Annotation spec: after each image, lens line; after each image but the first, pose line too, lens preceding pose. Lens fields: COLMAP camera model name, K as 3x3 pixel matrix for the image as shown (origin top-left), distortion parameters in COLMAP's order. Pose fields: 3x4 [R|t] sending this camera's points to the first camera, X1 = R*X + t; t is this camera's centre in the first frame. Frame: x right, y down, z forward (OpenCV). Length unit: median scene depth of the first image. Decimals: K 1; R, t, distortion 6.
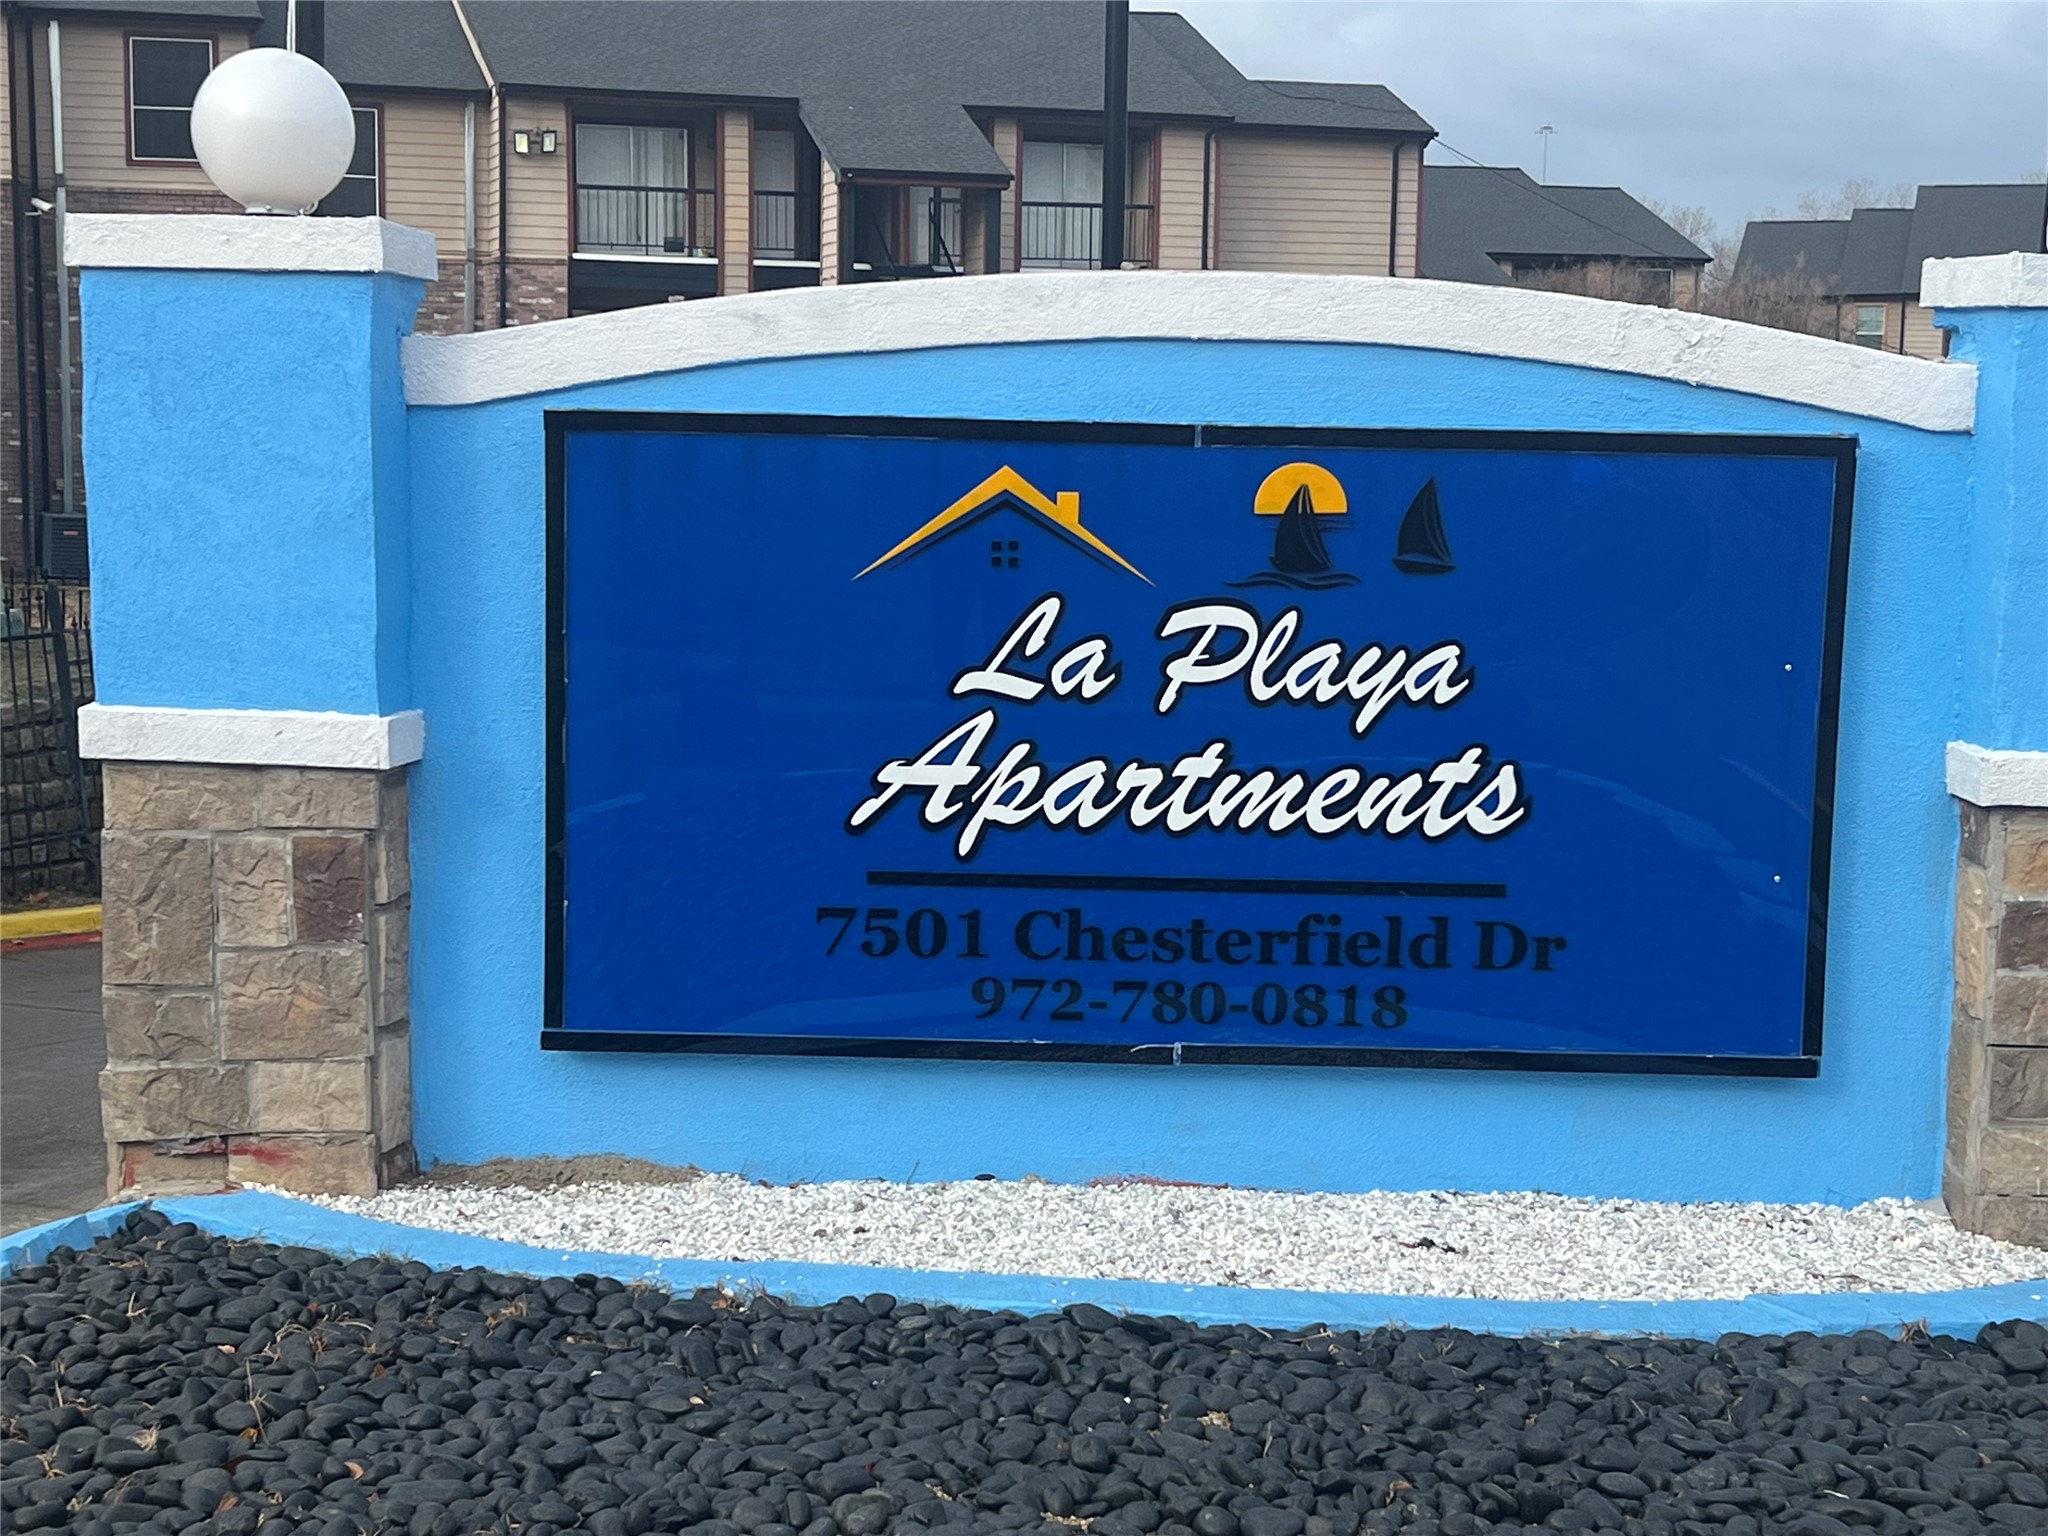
lens RADIAL K [[3291.4, 0, 1008.8], [0, 3291.4, 790.3], [0, 0, 1]] dist [0.066252, 0.000000]
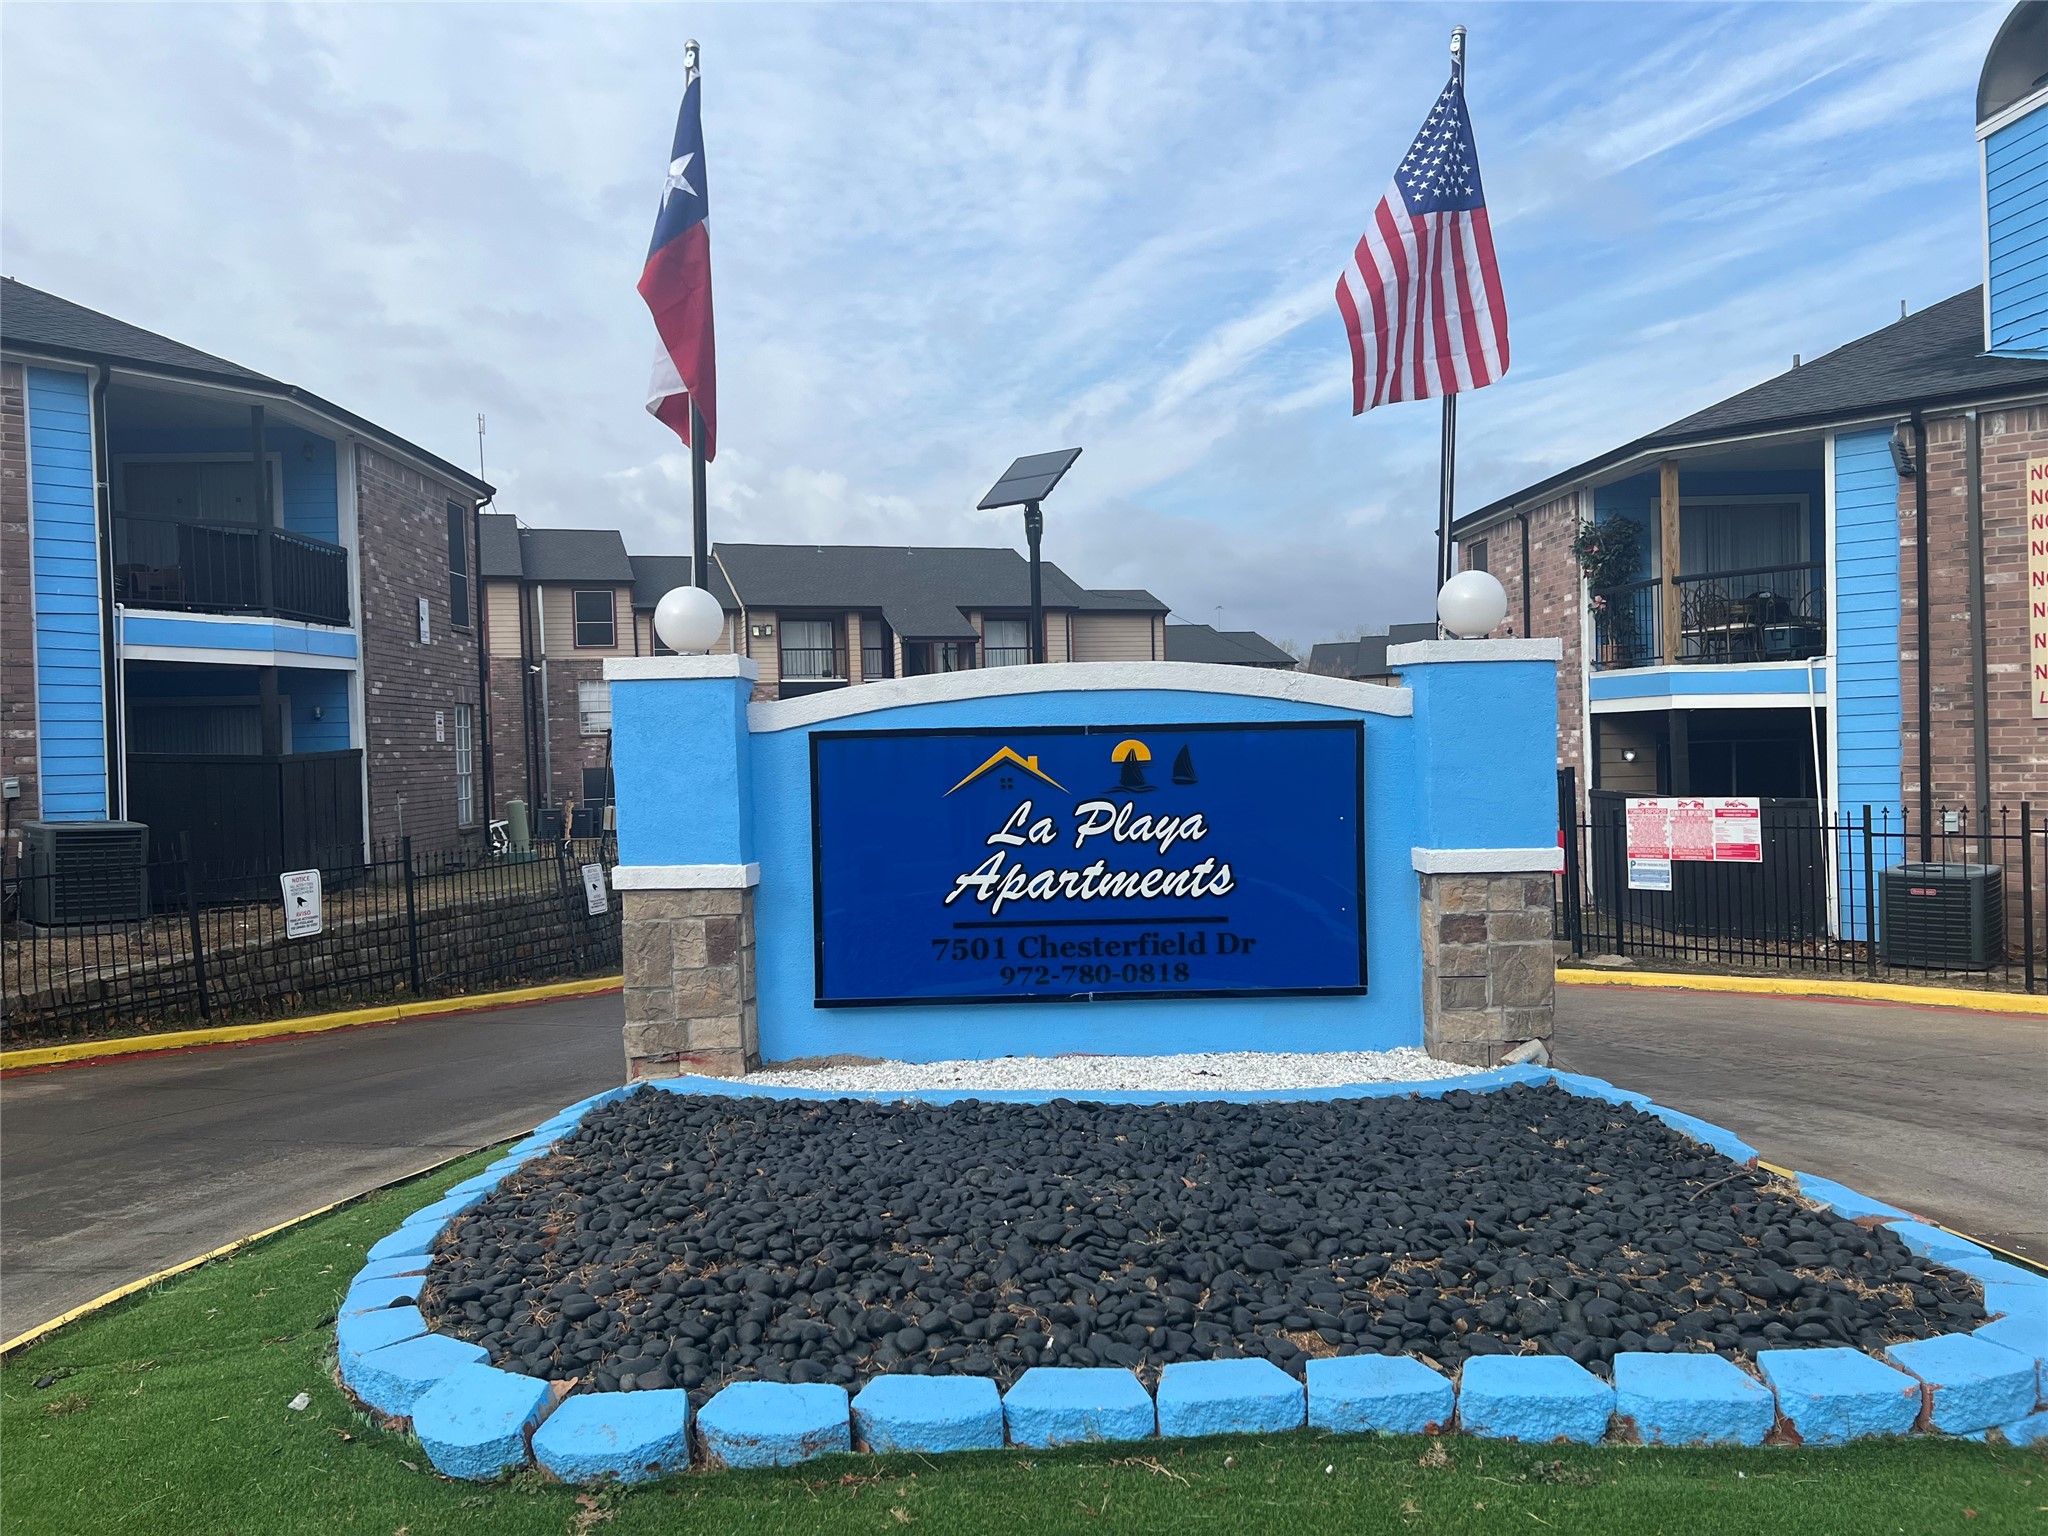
lens RADIAL K [[1543.1, 0, 1023.2], [0, 1543.1, 760.4], [0, 0, 1]] dist [0.061533, -0.071037]
pose [[0.998618, -0.044370, 0.028160, -0.019520], [0.047069, 0.993484, -0.103802, 0.026021], [-0.023370, 0.104984, 0.994199, -0.092972]]
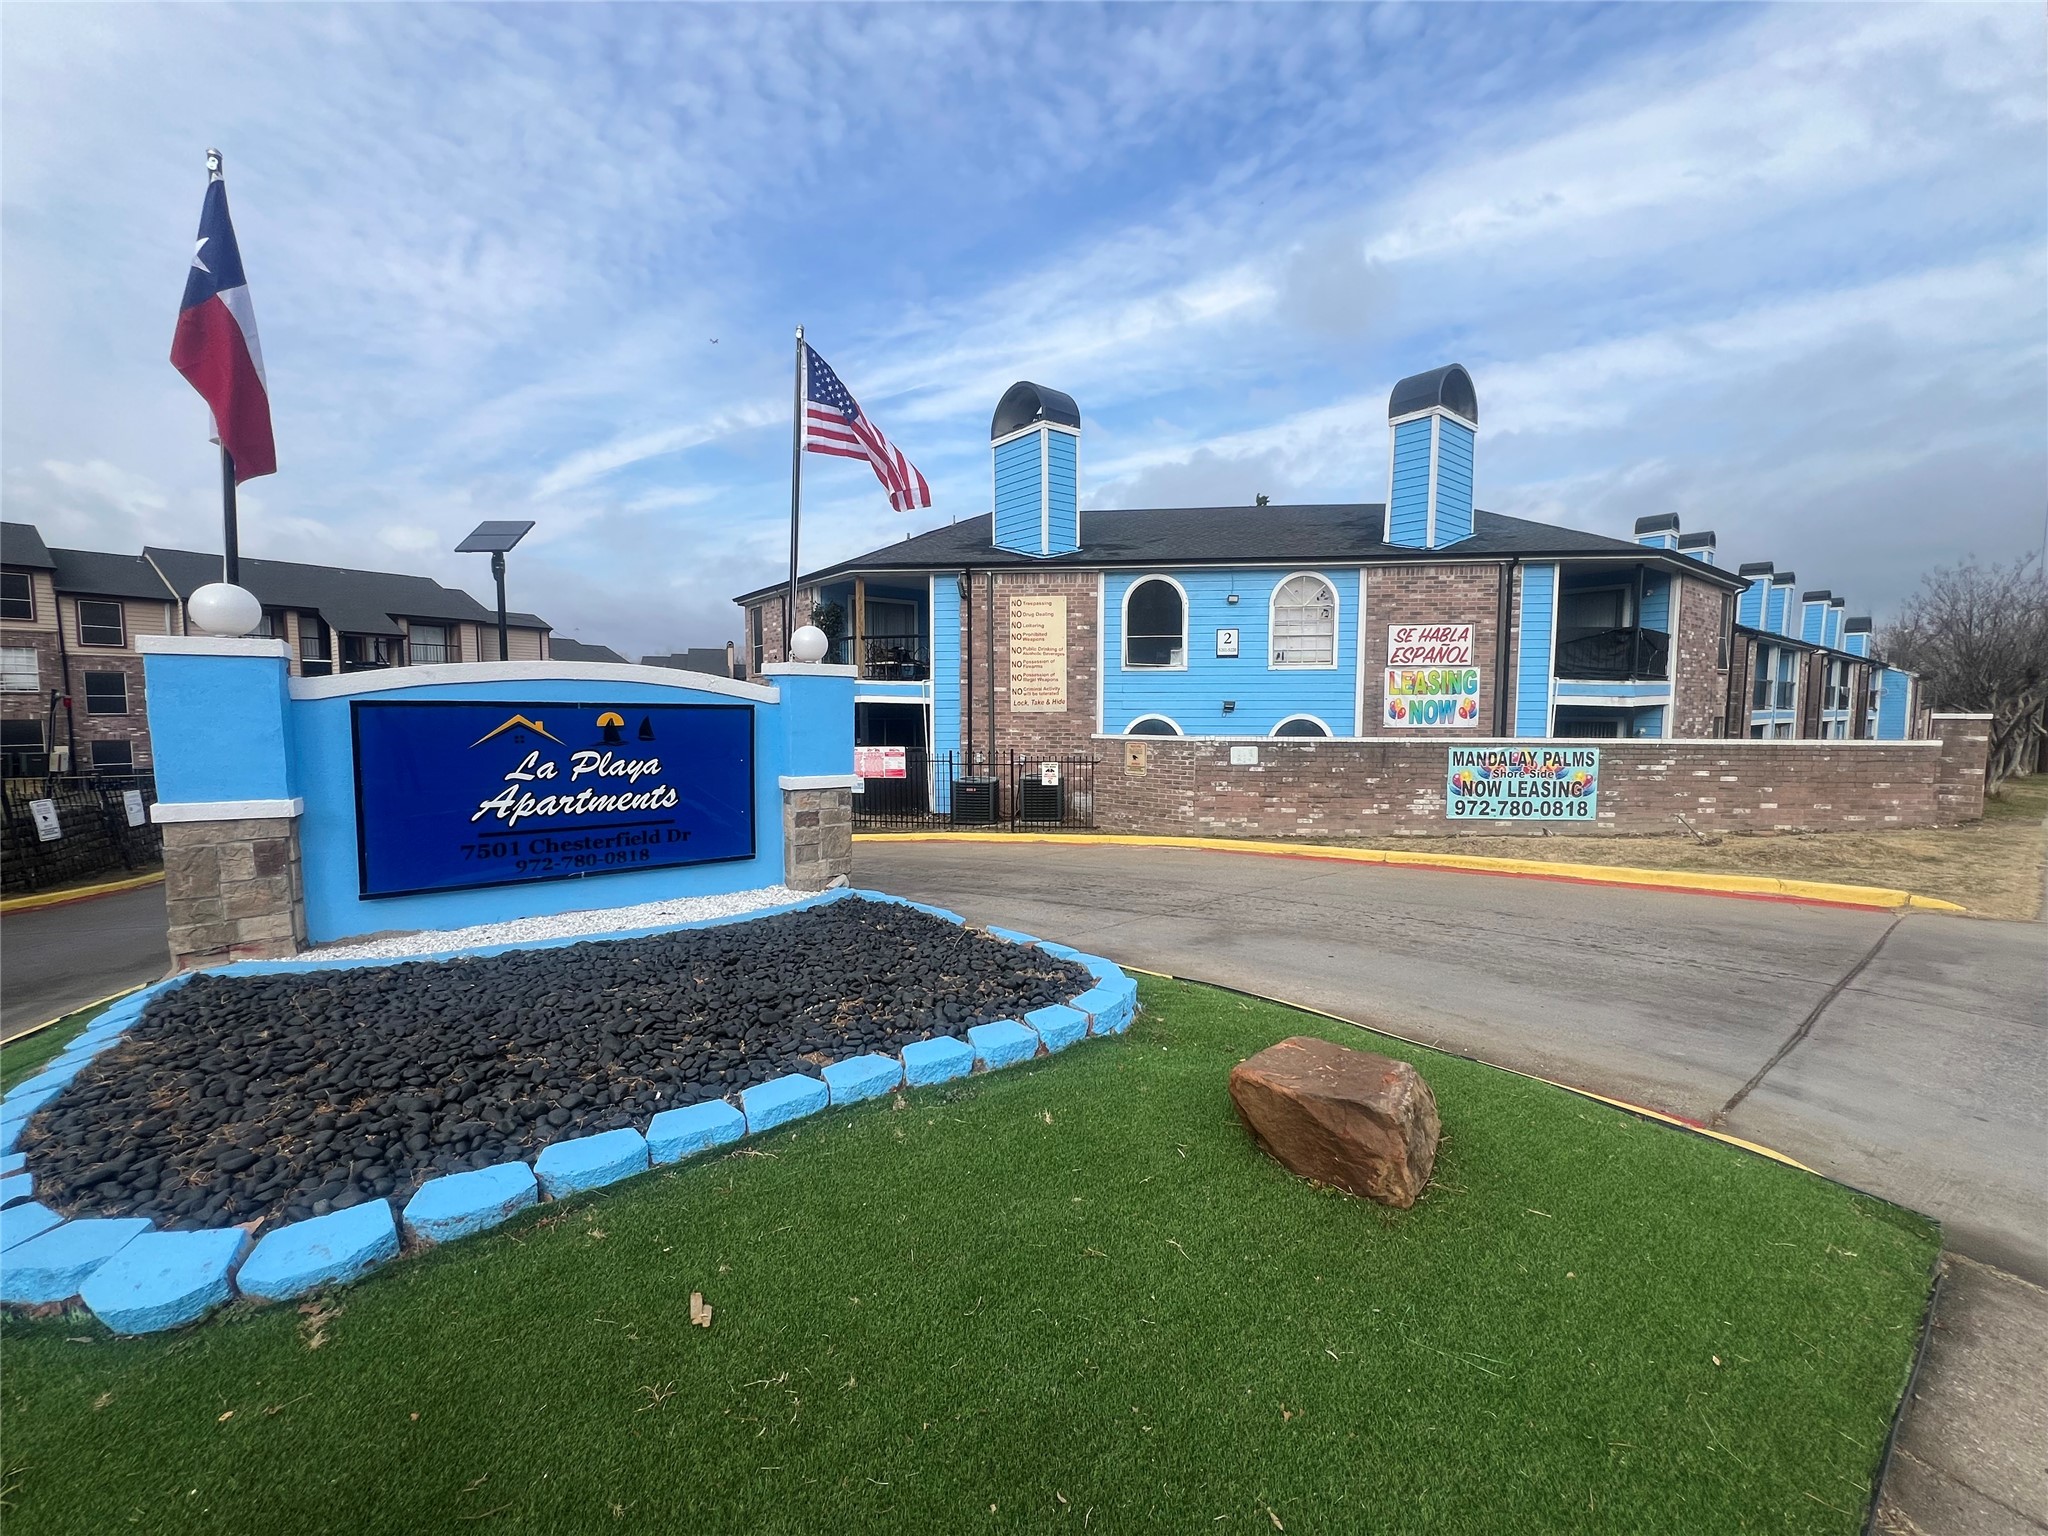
lens RADIAL K [[819.6, 0, 1027.8], [0, 819.6, 763.6], [0, 0, 1]] dist [0.000368, 0.000435]
pose [[0.789302, -0.056010, 0.611446, -0.110390], [0.082265, 0.996499, -0.014913, 0.011981], [-0.608470, 0.062071, 0.791146, -0.028315]]
